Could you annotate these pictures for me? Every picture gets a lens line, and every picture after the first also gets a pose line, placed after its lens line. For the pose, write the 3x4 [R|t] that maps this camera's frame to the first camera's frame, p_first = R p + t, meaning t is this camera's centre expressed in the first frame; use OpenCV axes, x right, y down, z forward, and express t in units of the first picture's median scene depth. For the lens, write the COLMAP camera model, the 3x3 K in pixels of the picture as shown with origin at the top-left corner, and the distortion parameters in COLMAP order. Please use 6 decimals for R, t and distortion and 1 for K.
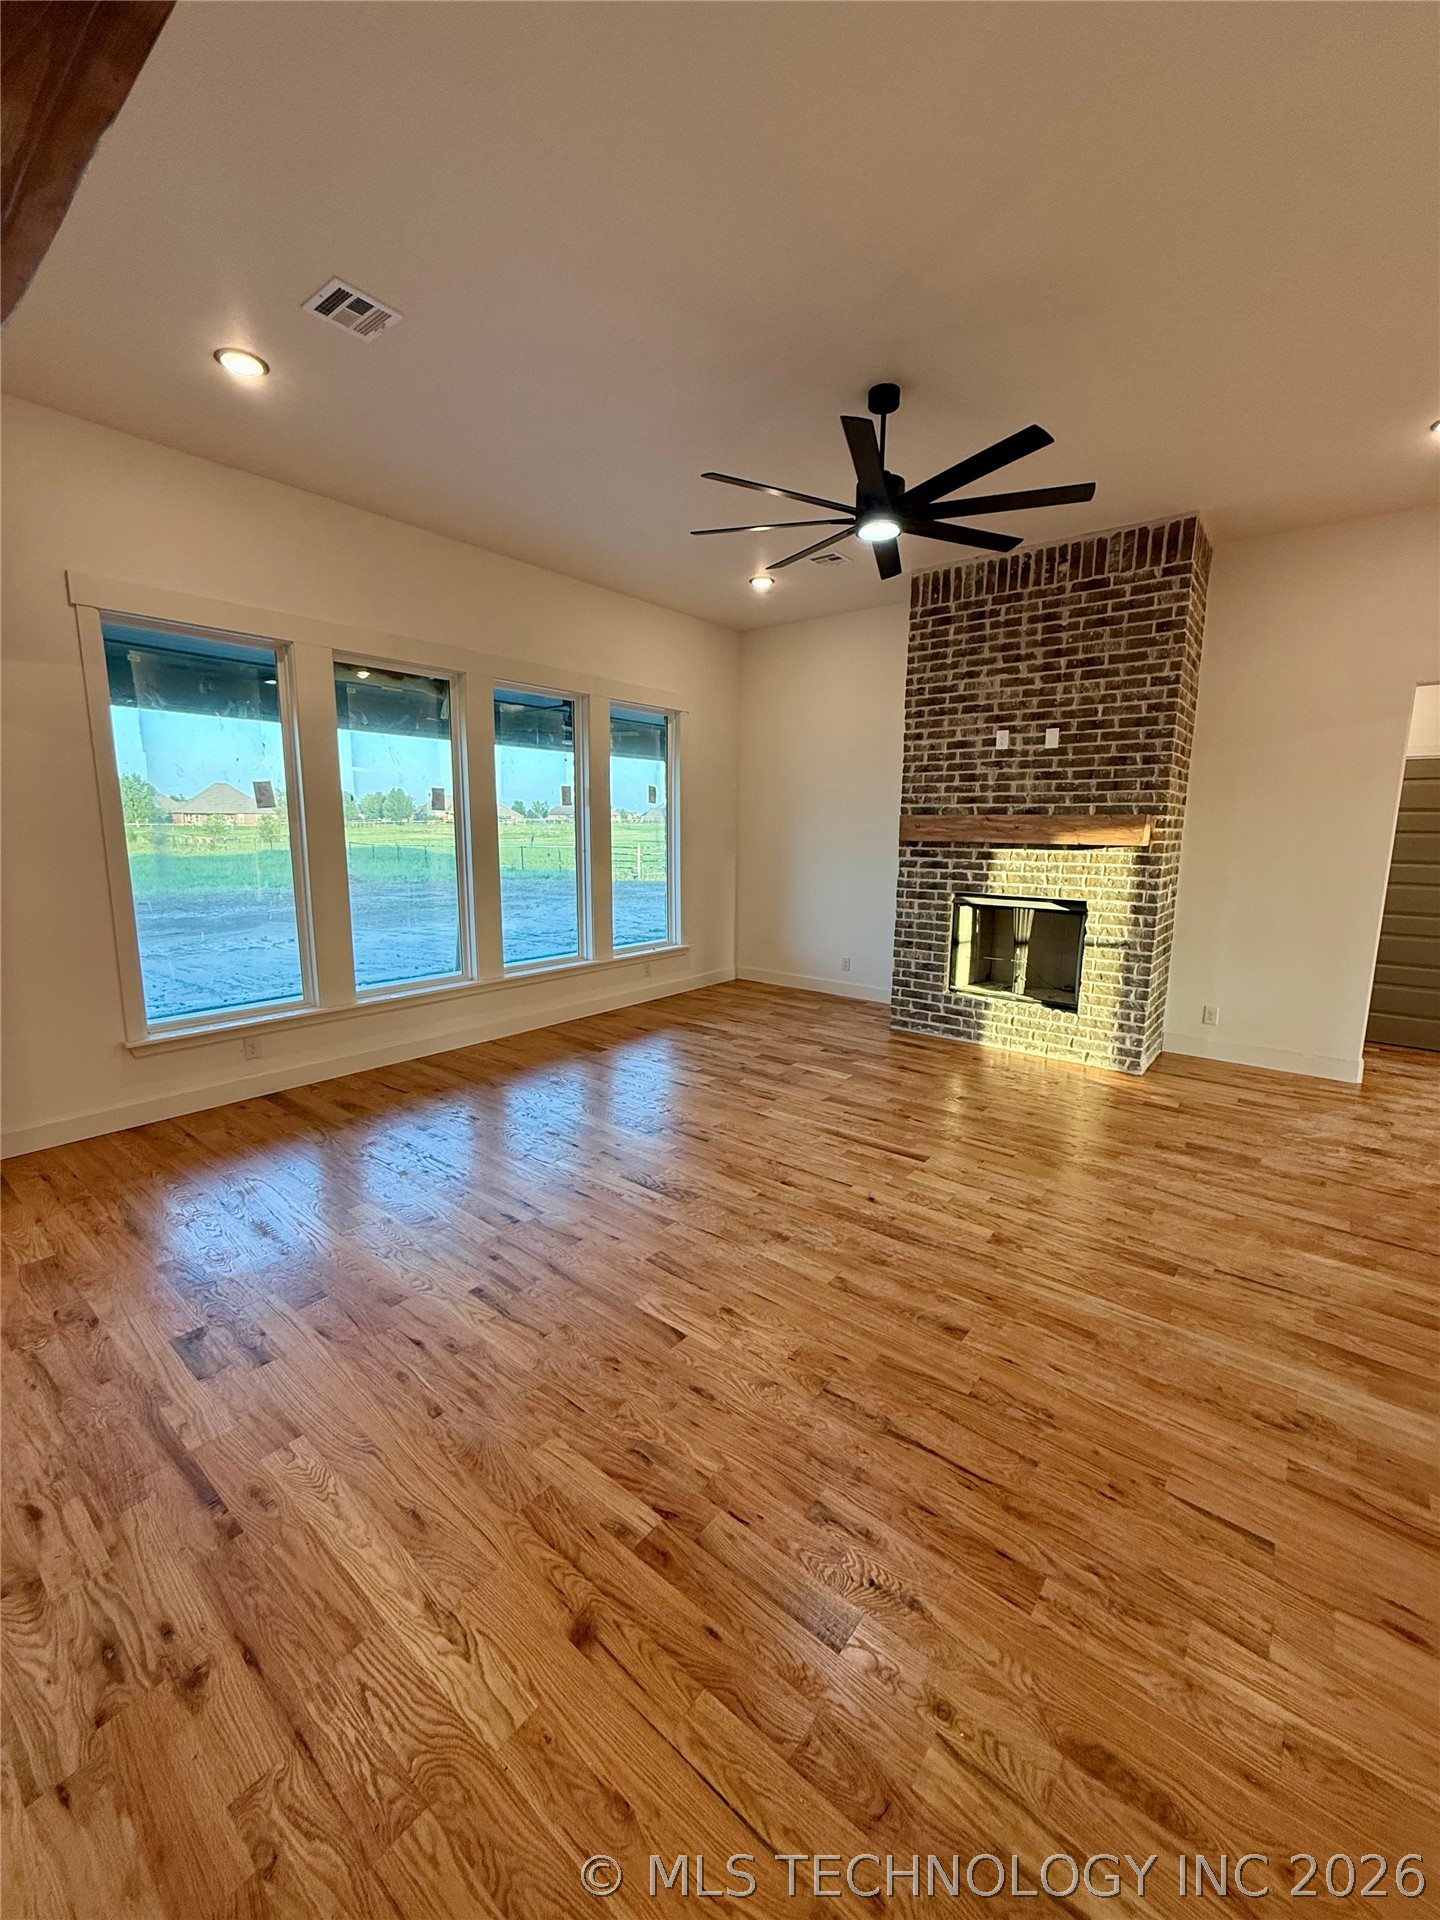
lens RADIAL K [[765.9, 0, 723.6], [0, 765.9, 953.5], [0, 0, 1]] dist [-0.000205, 0.000280]
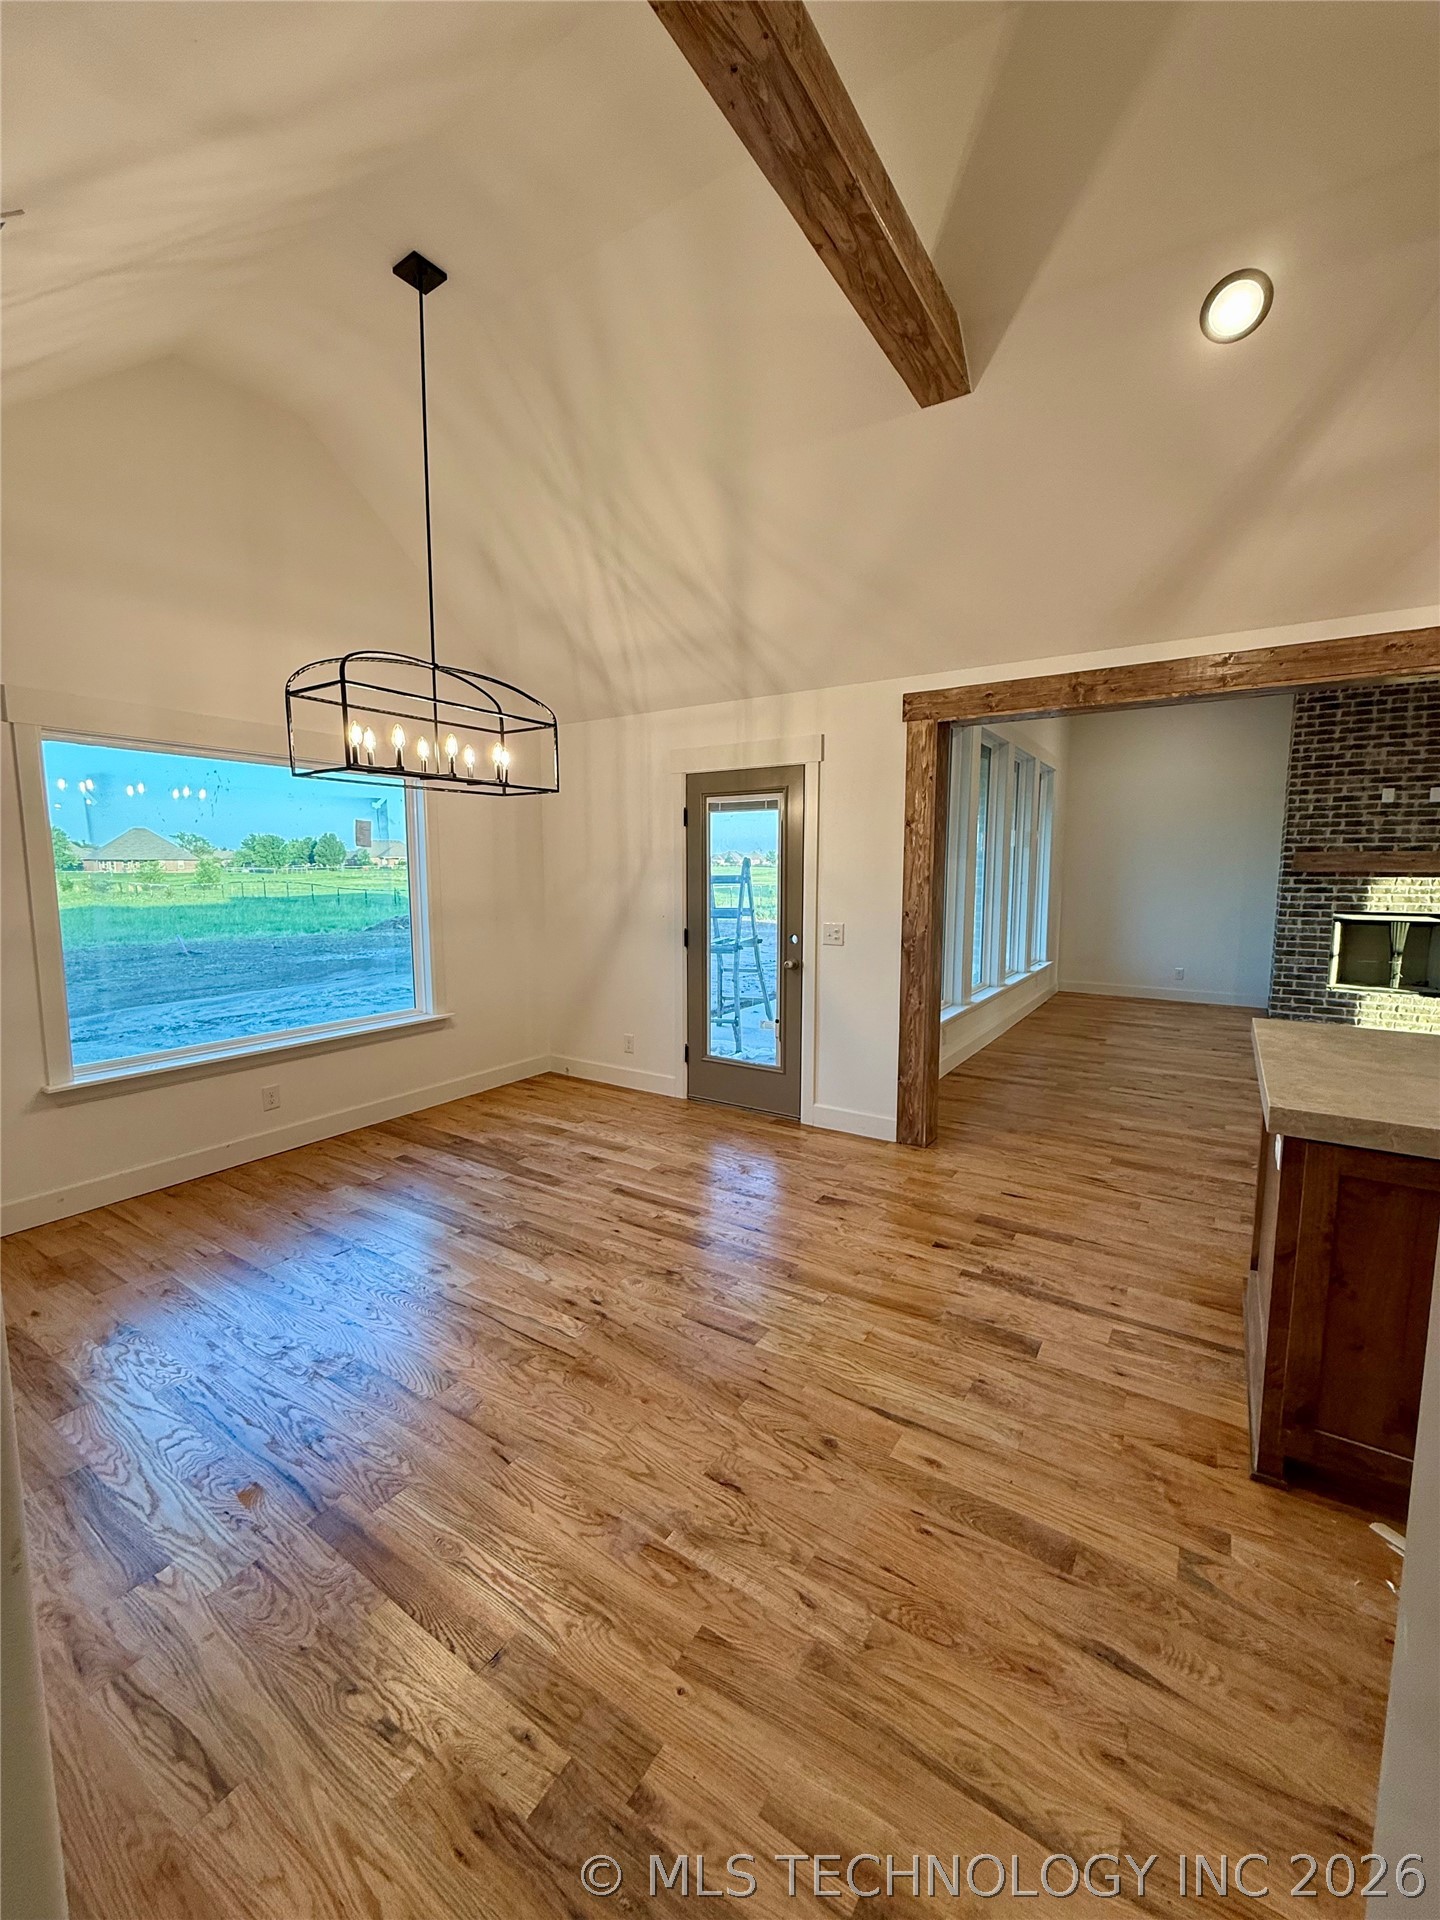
lens RADIAL K [[765.9, 0, 723.6], [0, 765.9, 953.5], [0, 0, 1]] dist [-0.000205, 0.000280]
pose [[0.995022, -0.018468, 0.097932, -0.937898], [0.023887, 0.998231, -0.054448, 0.040837], [-0.096753, 0.056516, 0.993703, -0.198334]]
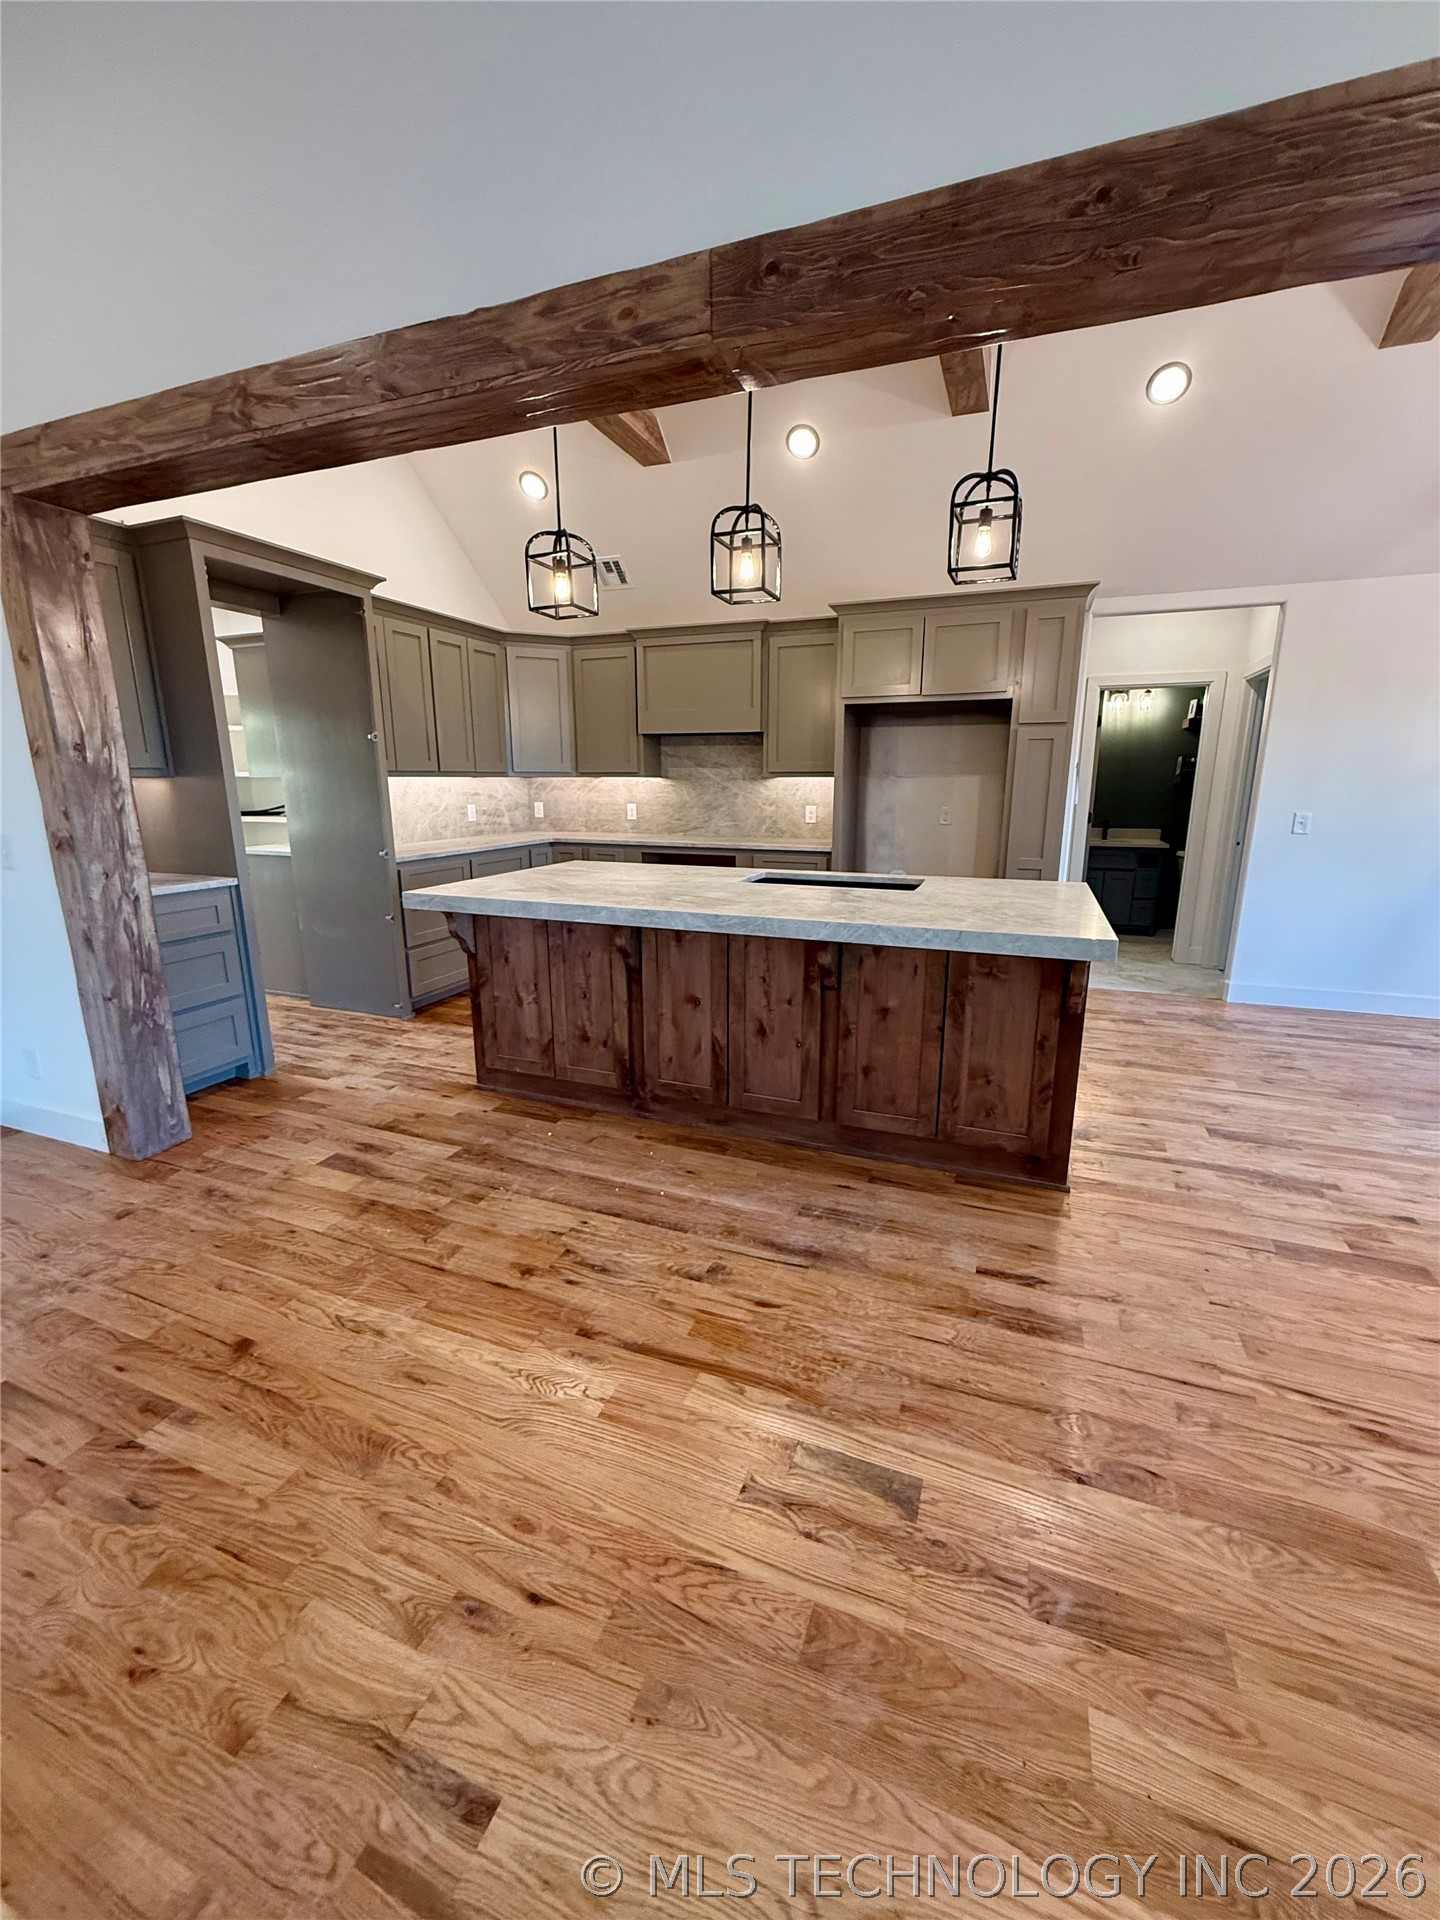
lens RADIAL K [[765.9, 0, 723.6], [0, 765.9, 953.5], [0, 0, 1]] dist [-0.000205, 0.000280]
pose [[-0.953229, 0.060146, -0.296205, -0.178560], [-0.056775, 0.926926, 0.370925, -0.068804], [0.296870, 0.370393, -0.880157, 0.620310]]
